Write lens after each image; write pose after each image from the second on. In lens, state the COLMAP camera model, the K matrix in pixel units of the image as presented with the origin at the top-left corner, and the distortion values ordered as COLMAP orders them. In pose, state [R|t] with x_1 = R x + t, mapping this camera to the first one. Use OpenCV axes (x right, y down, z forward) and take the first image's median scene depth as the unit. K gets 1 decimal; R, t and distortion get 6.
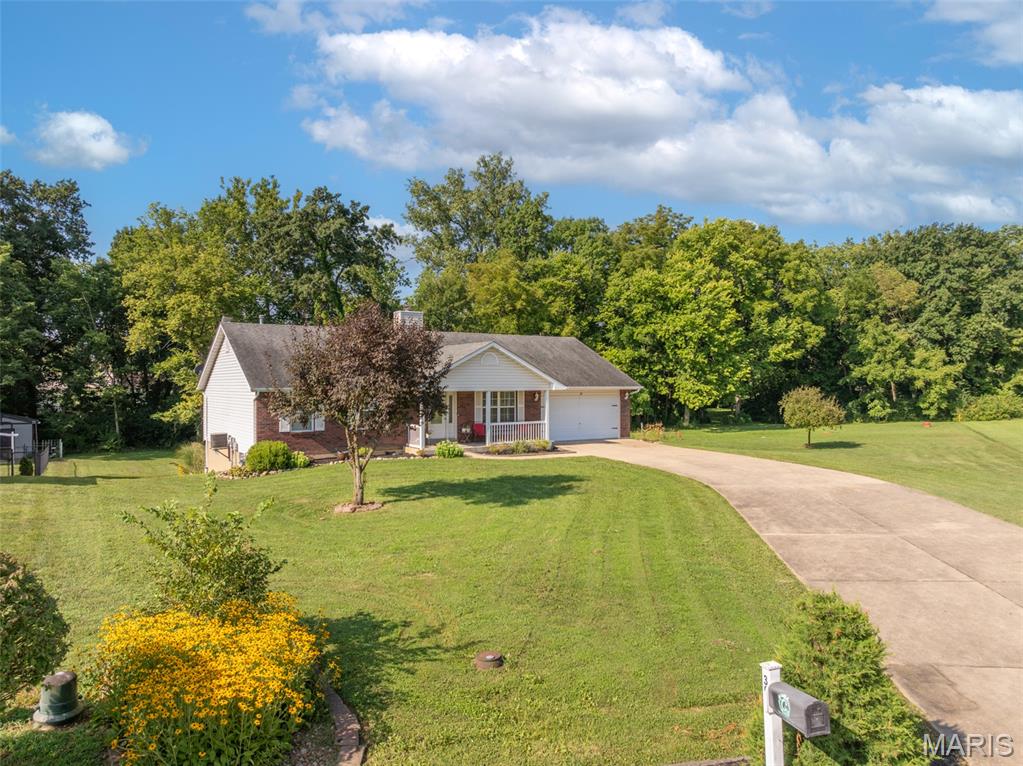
lens RADIAL K [[719.1, 0, 516.7], [0, 719.1, 376.0], [0, 0, 1]] dist [-0.036801, 0.001312]
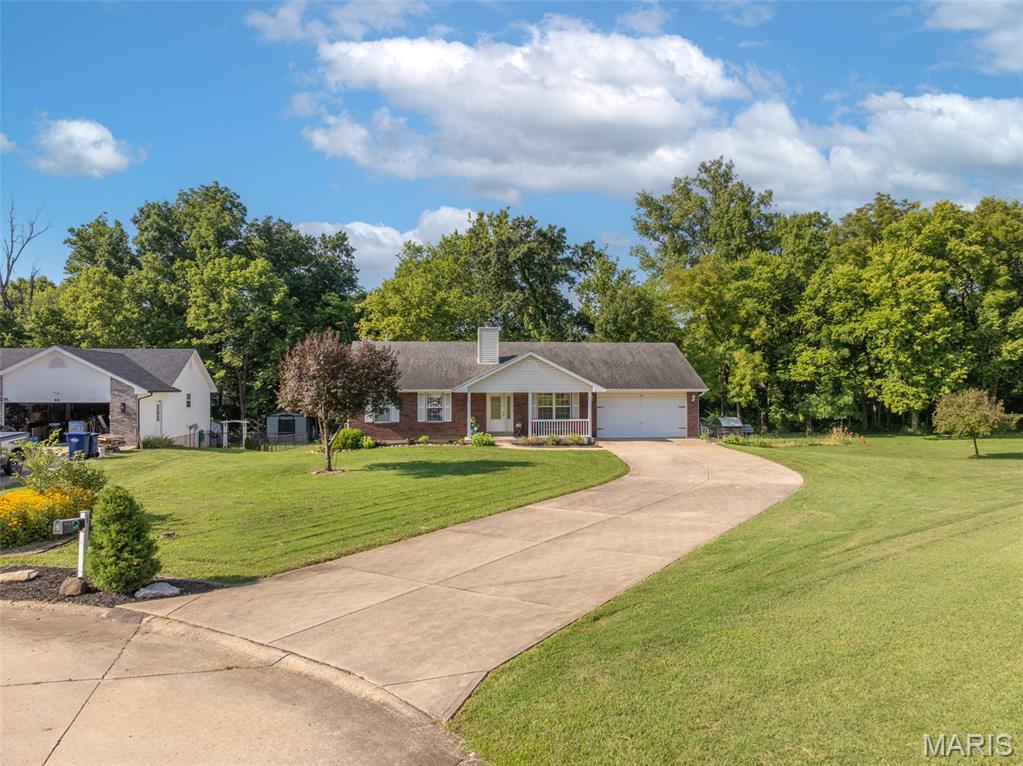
lens RADIAL K [[719.1, 0, 516.7], [0, 719.1, 376.0], [0, 0, 1]] dist [-0.036801, 0.001312]
pose [[0.889353, -0.006927, -0.457169, 0.235846], [0.005963, 0.999976, -0.003552, -0.001332], [0.457183, 0.000433, 0.889373, -0.034275]]
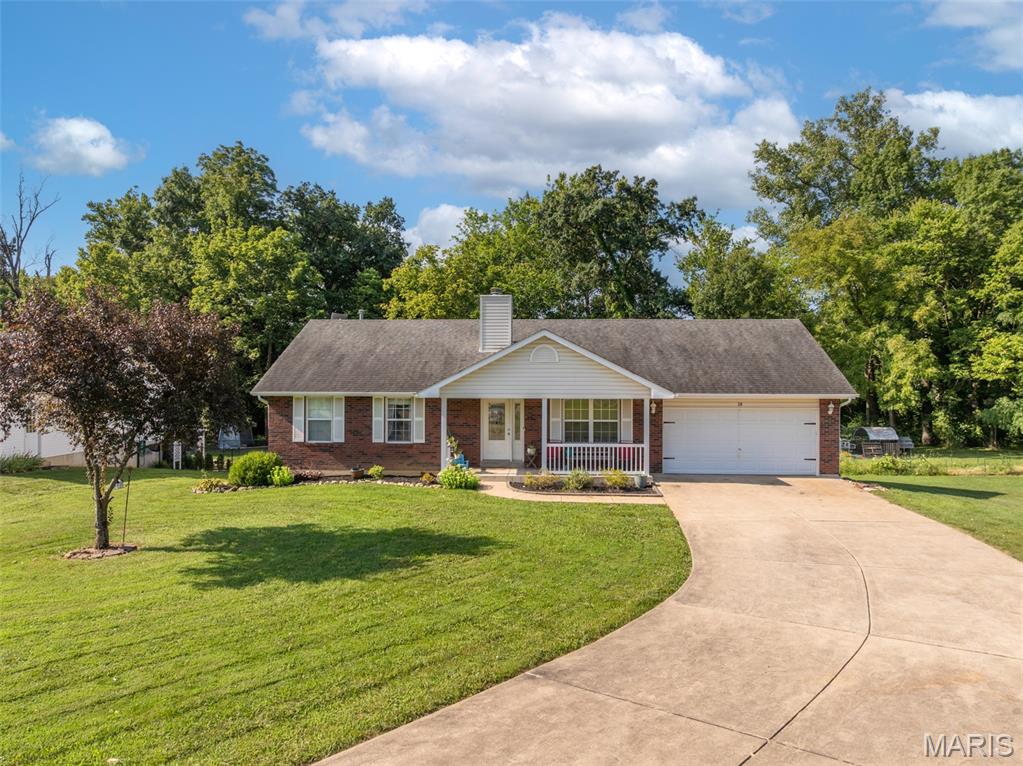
lens RADIAL K [[719.1, 0, 516.7], [0, 719.1, 376.0], [0, 0, 1]] dist [-0.036801, 0.001312]
pose [[0.799881, 0.001410, -0.600156, 0.178442], [0.001265, 0.999991, 0.004036, -0.002298], [0.600157, -0.003987, 0.799873, 0.199136]]
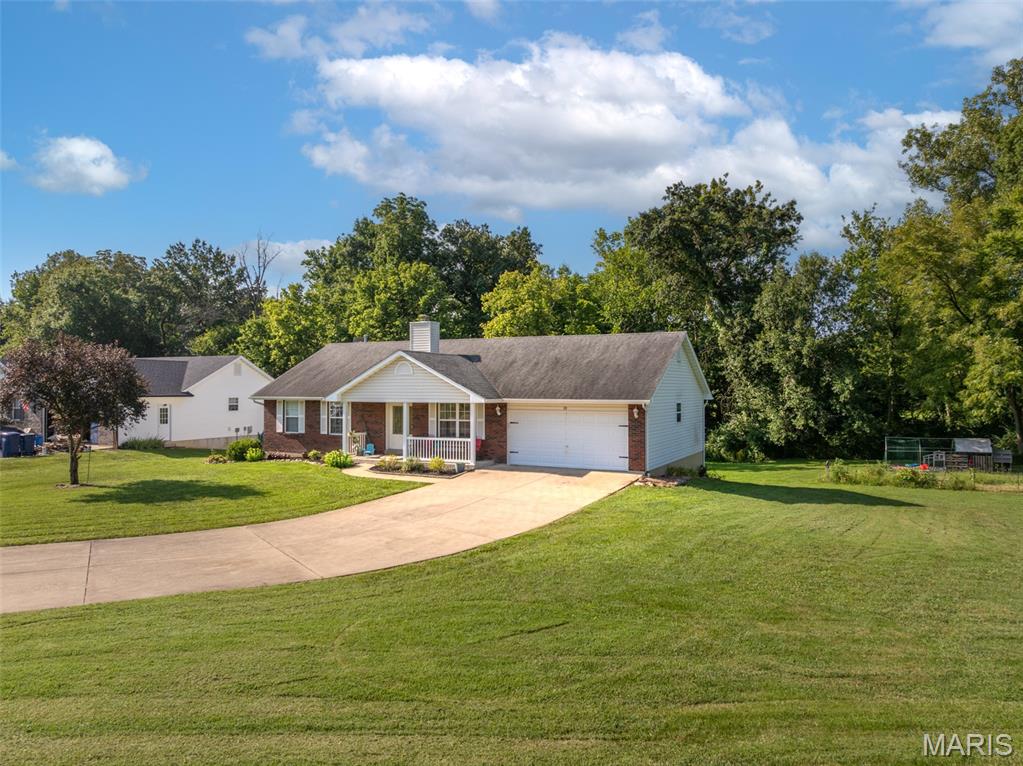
lens RADIAL K [[719.1, 0, 516.7], [0, 719.1, 376.0], [0, 0, 1]] dist [-0.036801, 0.001312]
pose [[0.497555, -0.011357, -0.867358, 0.410949], [0.008260, 0.999931, -0.008354, -0.002237], [0.867393, -0.003007, 0.497615, 0.319861]]
